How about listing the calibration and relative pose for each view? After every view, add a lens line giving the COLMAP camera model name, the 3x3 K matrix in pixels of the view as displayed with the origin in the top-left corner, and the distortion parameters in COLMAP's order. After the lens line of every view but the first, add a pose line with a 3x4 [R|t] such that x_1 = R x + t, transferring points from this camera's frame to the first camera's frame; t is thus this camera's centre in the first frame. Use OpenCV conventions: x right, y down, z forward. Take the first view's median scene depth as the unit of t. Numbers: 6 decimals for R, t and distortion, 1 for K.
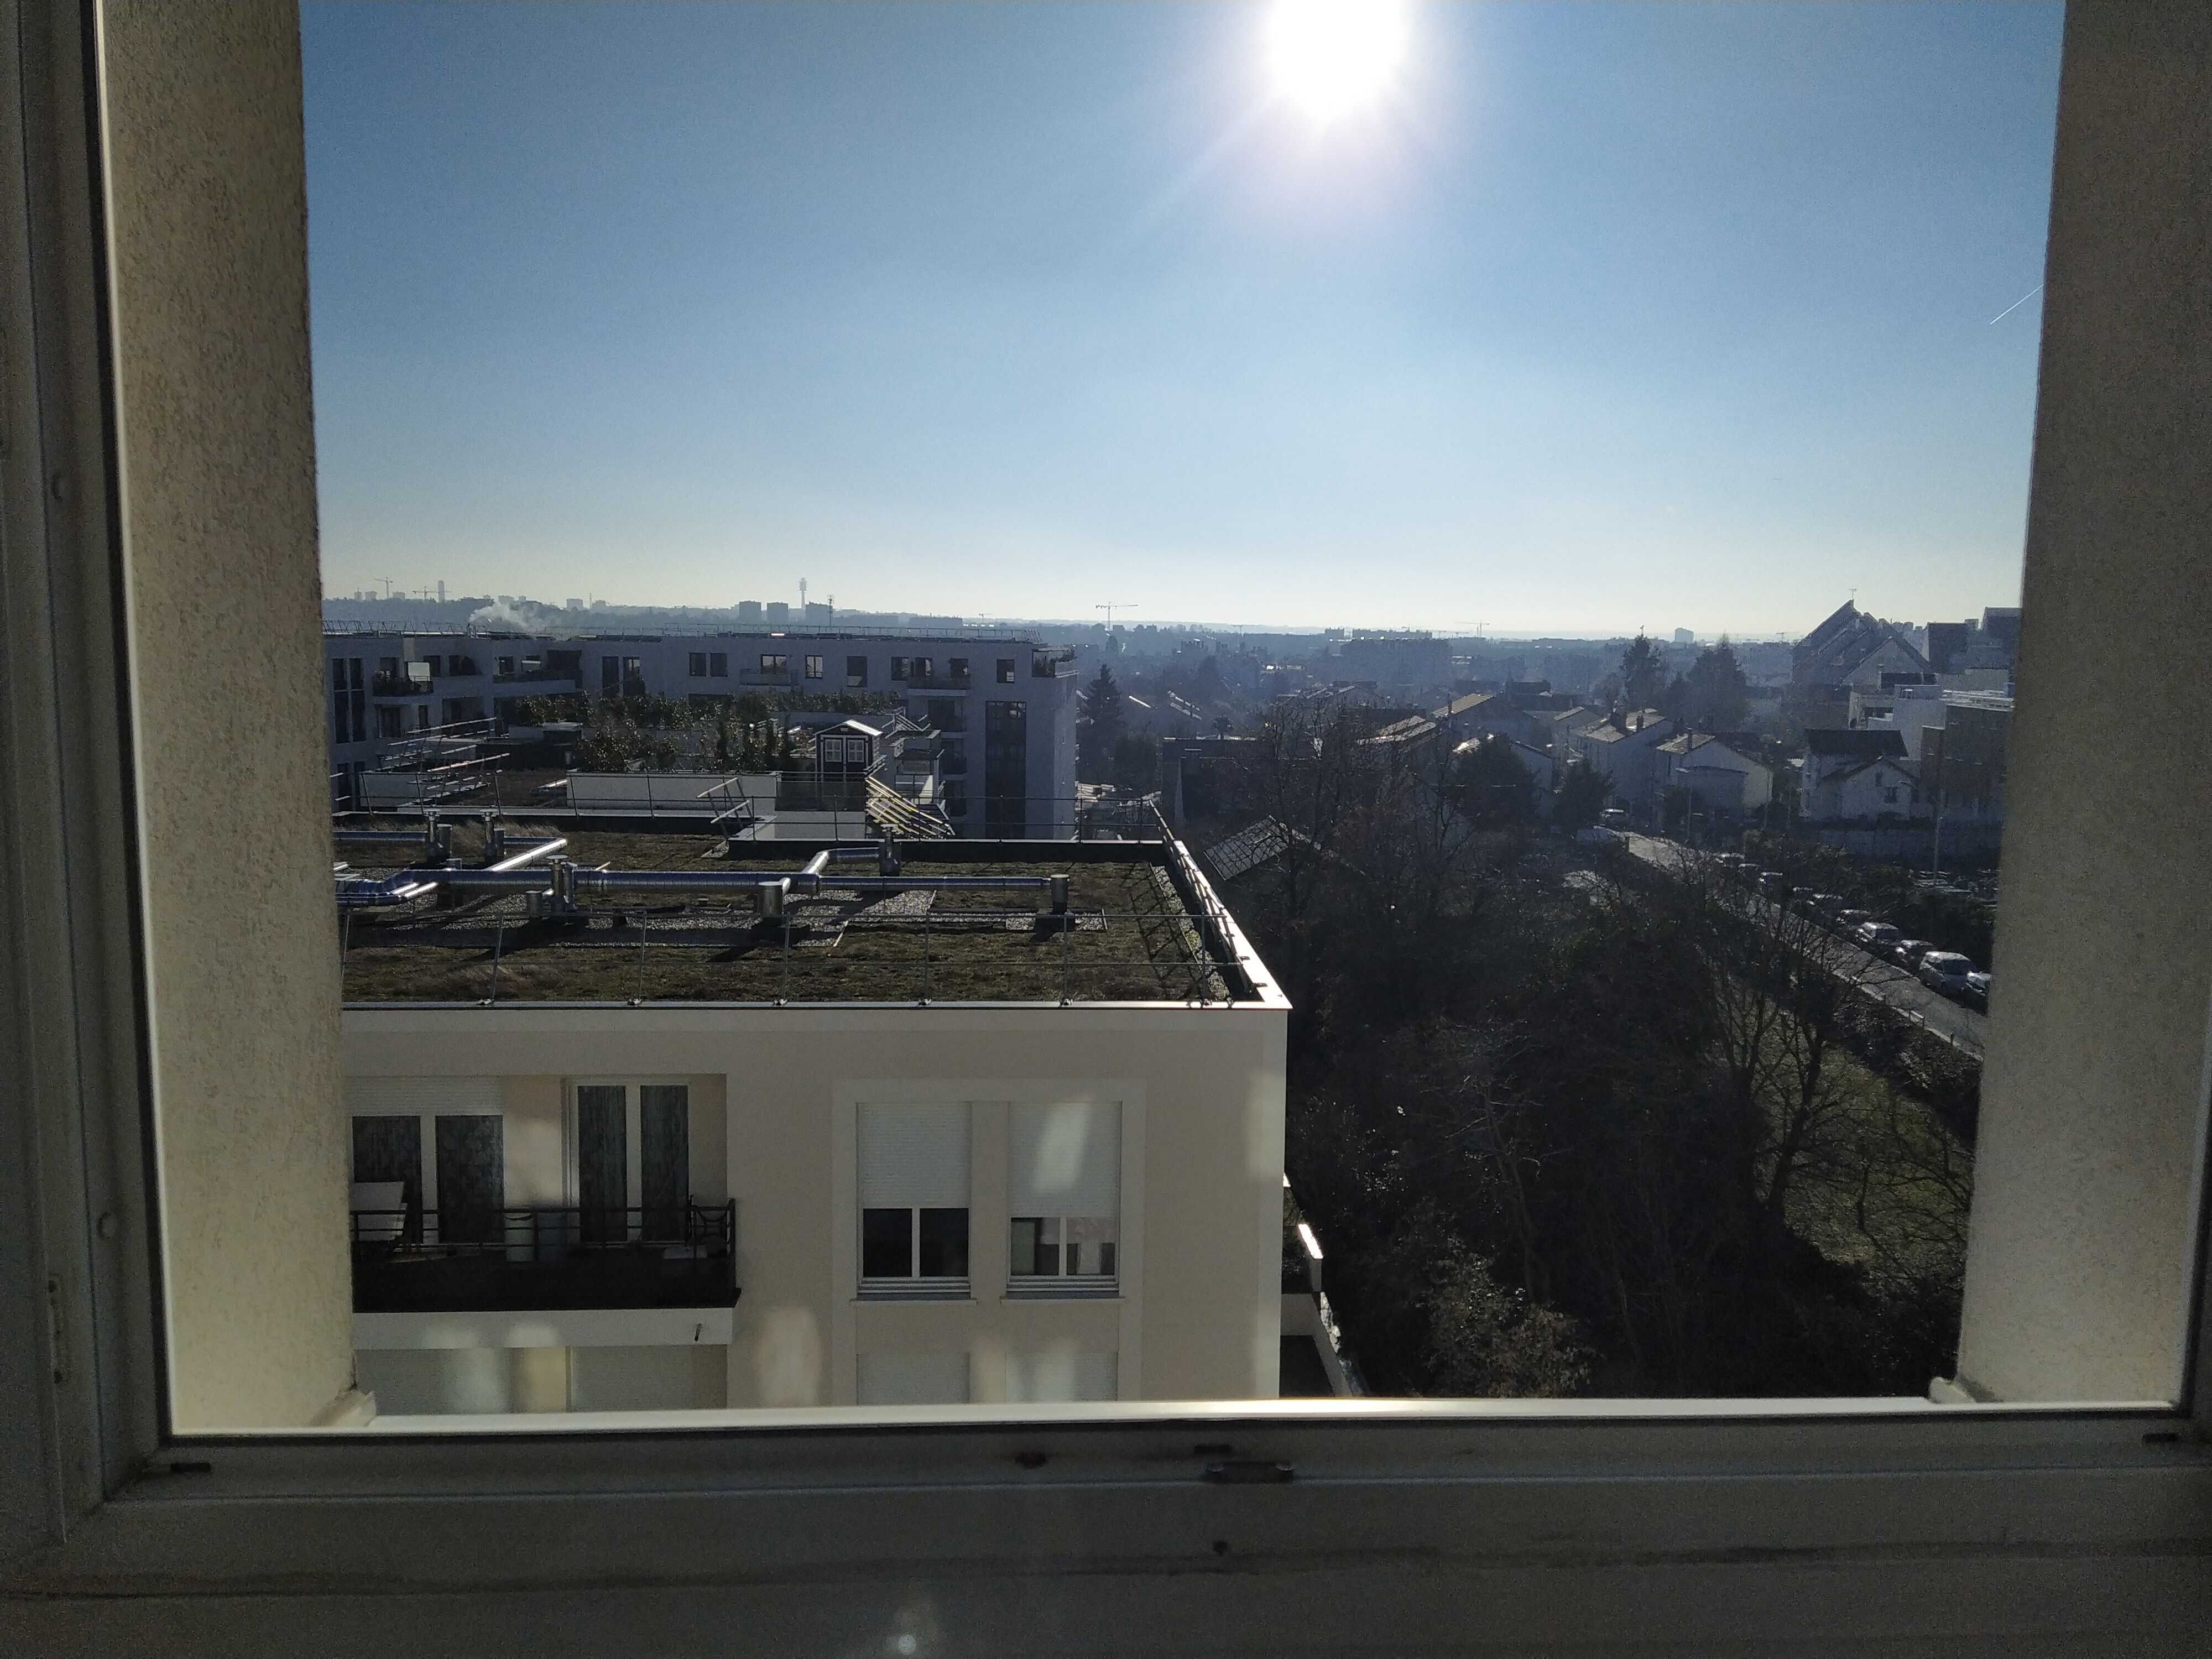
lens RADIAL K [[1625.7, 0, 1089.5], [0, 1625.7, 830.9], [0, 0, 1]] dist [0.056284, -0.026061]
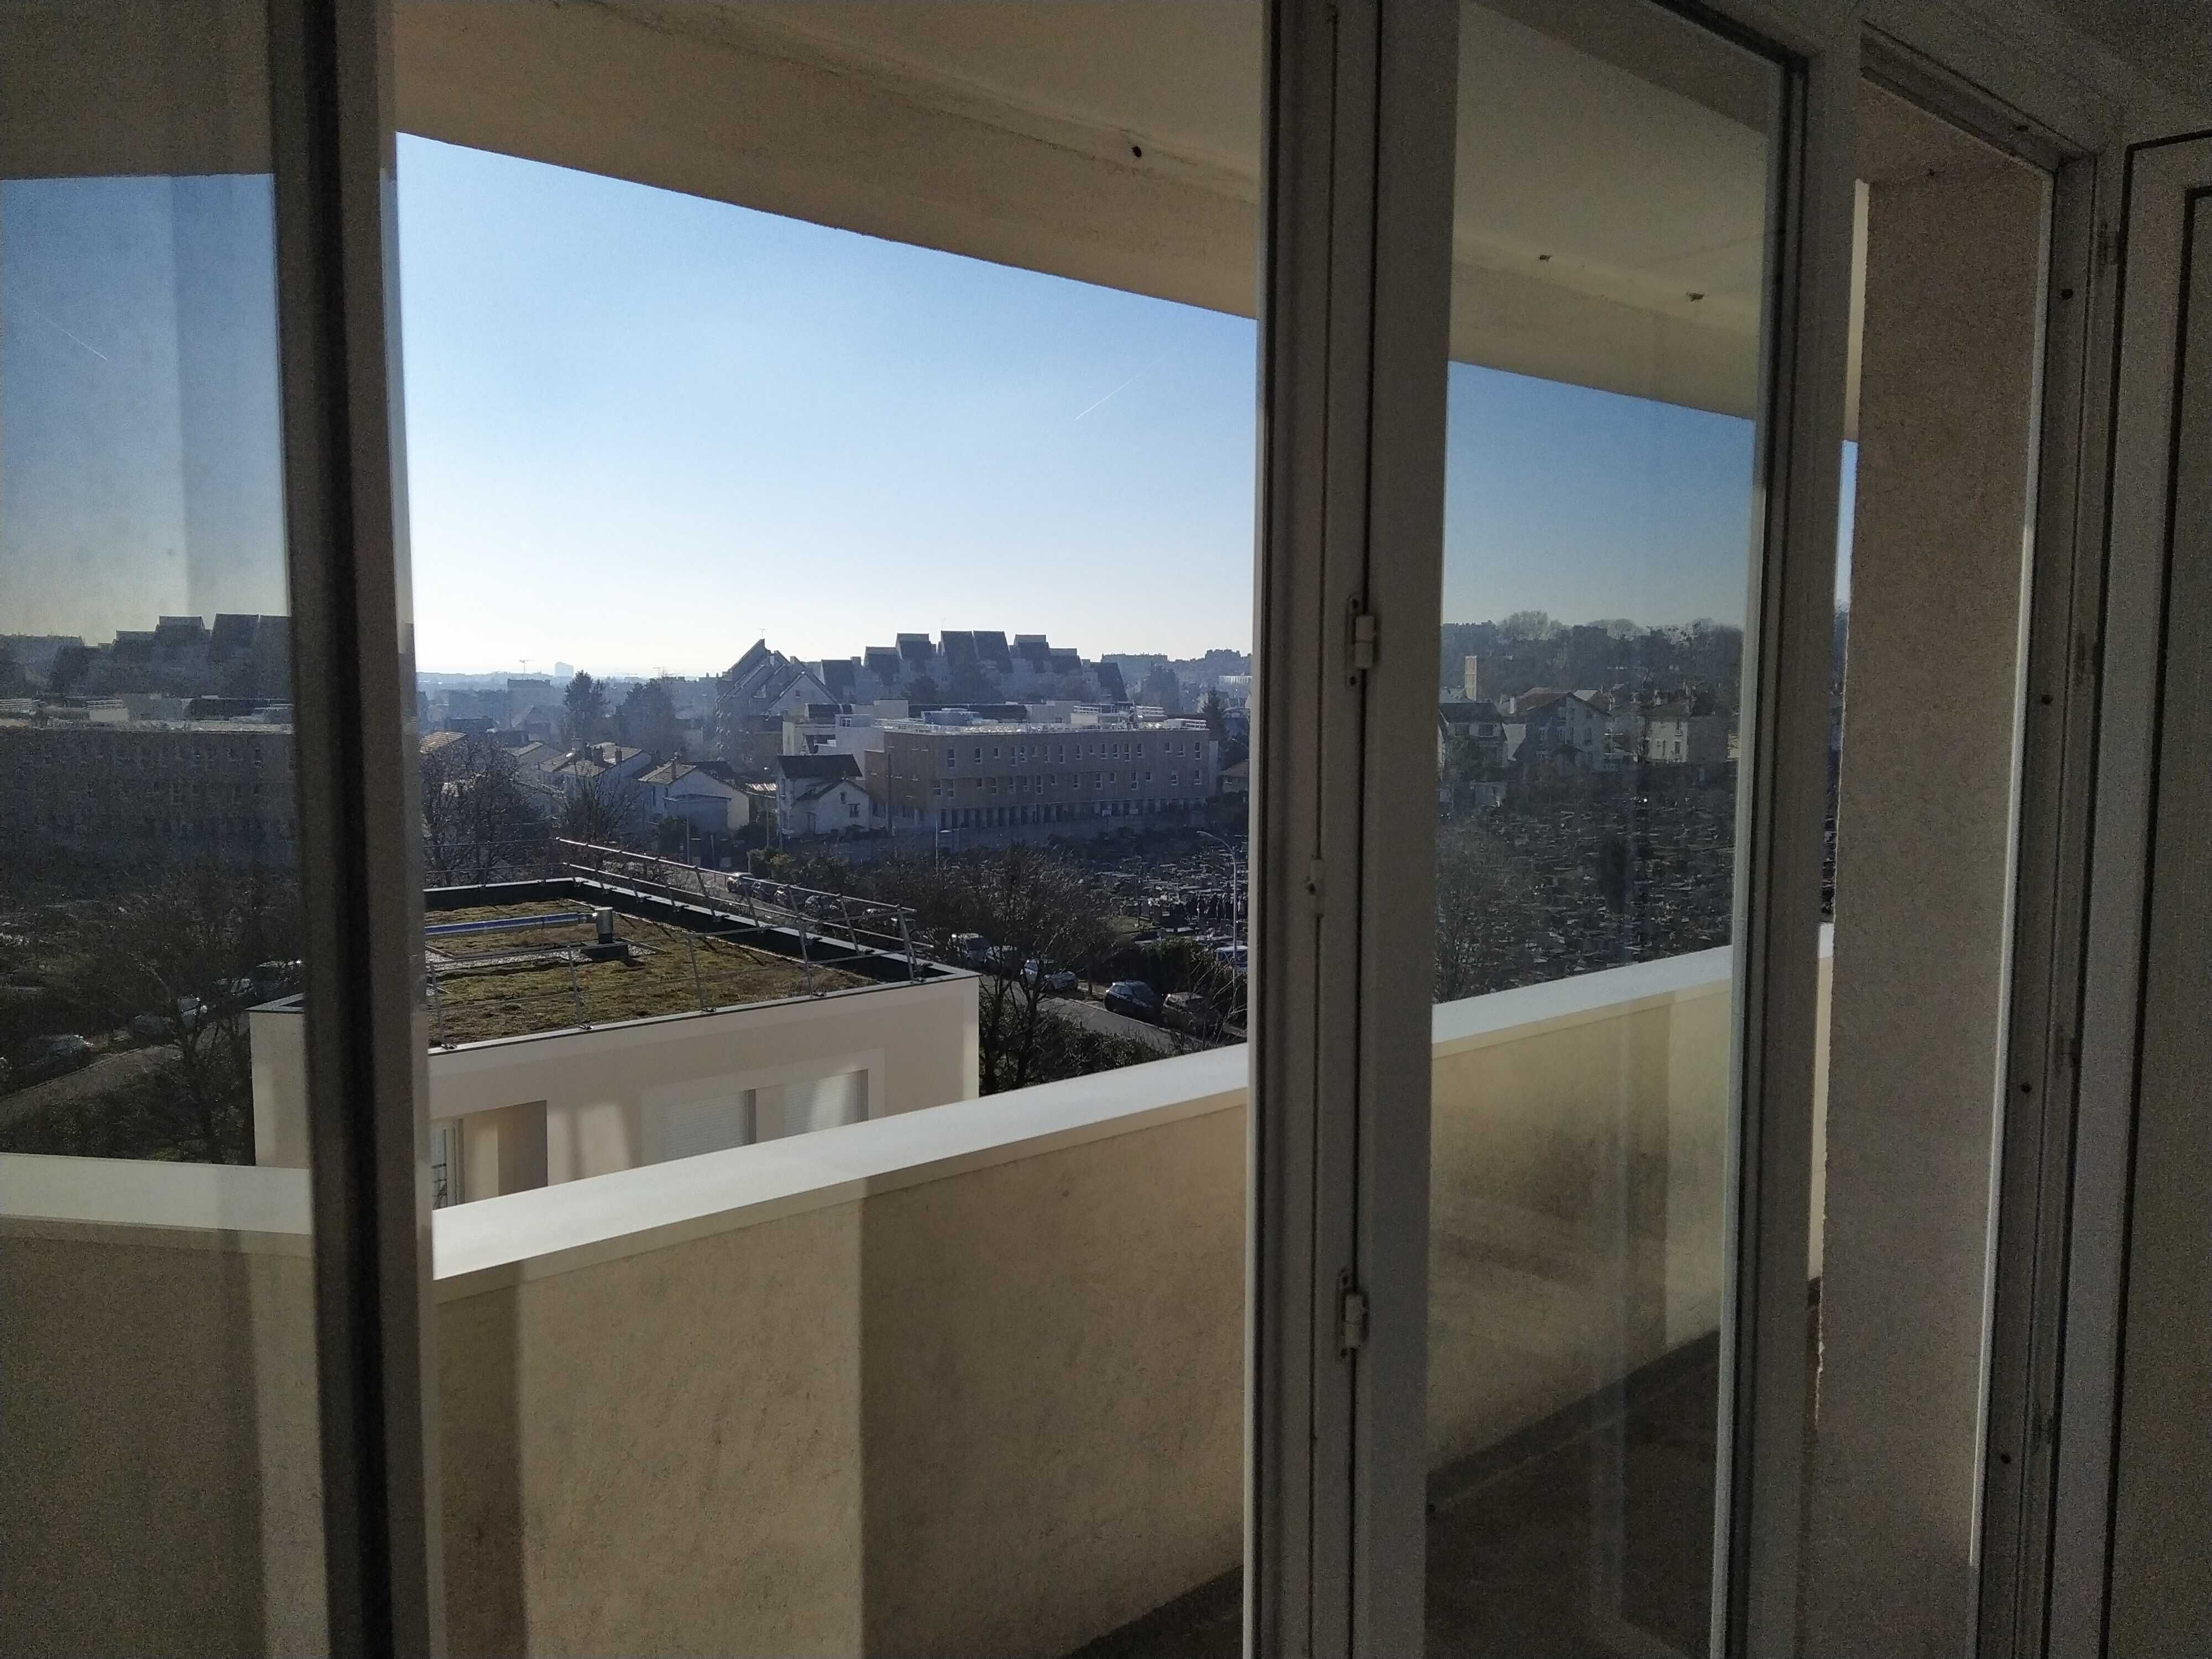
lens RADIAL K [[1625.7, 0, 1111.5], [0, 1625.7, 824.9], [0, 0, 1]] dist [0.056284, -0.026061]
pose [[0.786935, -0.066493, 0.613443, -0.125829], [0.081441, 0.996672, 0.003559, -0.001611], [-0.611638, 0.047159, 0.789731, -0.021457]]
